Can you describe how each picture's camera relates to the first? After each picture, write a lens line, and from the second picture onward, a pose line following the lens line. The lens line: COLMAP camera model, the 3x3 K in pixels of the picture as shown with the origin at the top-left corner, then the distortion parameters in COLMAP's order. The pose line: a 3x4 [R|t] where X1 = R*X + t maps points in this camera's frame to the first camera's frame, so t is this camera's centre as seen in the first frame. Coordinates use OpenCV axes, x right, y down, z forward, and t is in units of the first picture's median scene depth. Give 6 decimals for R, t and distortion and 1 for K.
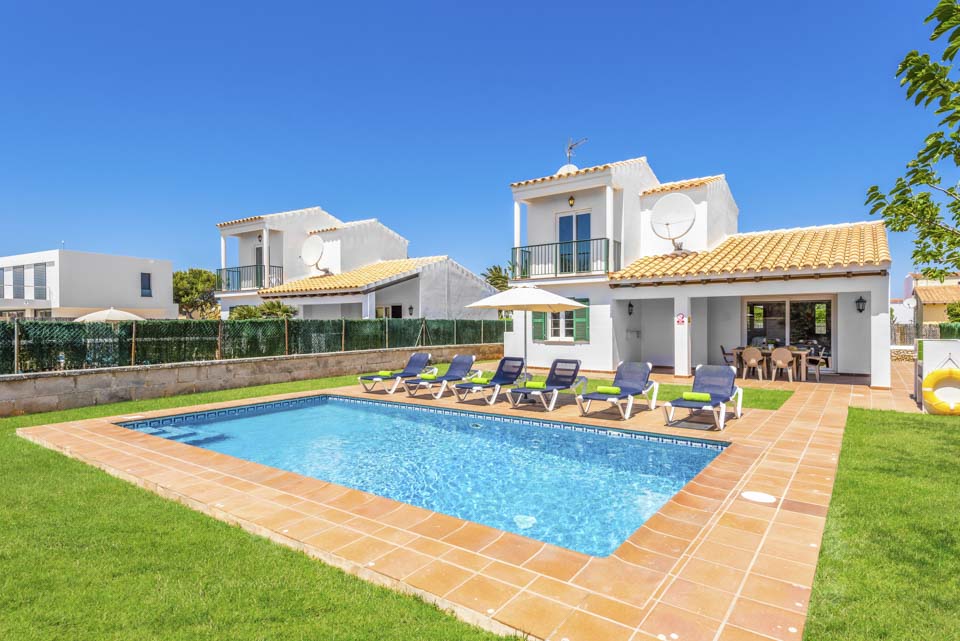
lens RADIAL K [[499.2, 0, 480.0], [0, 499.2, 320.5], [0, 0, 1]] dist [-0.000600, -0.000039]
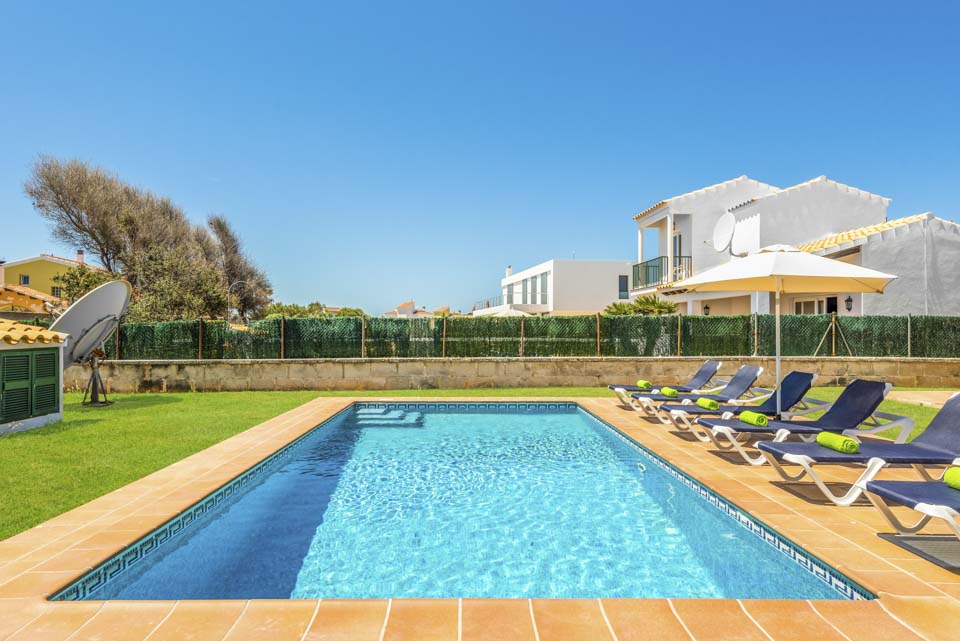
lens RADIAL K [[576.6, 0, 480.0], [0, 576.6, 320.5], [0, 0, 1]] dist [0.035551, -0.001965]
pose [[0.613636, -0.003635, -0.789581, 0.195463], [-0.001306, 0.999983, -0.005618, 0.008112], [0.789588, 0.004479, 0.613621, 0.144700]]
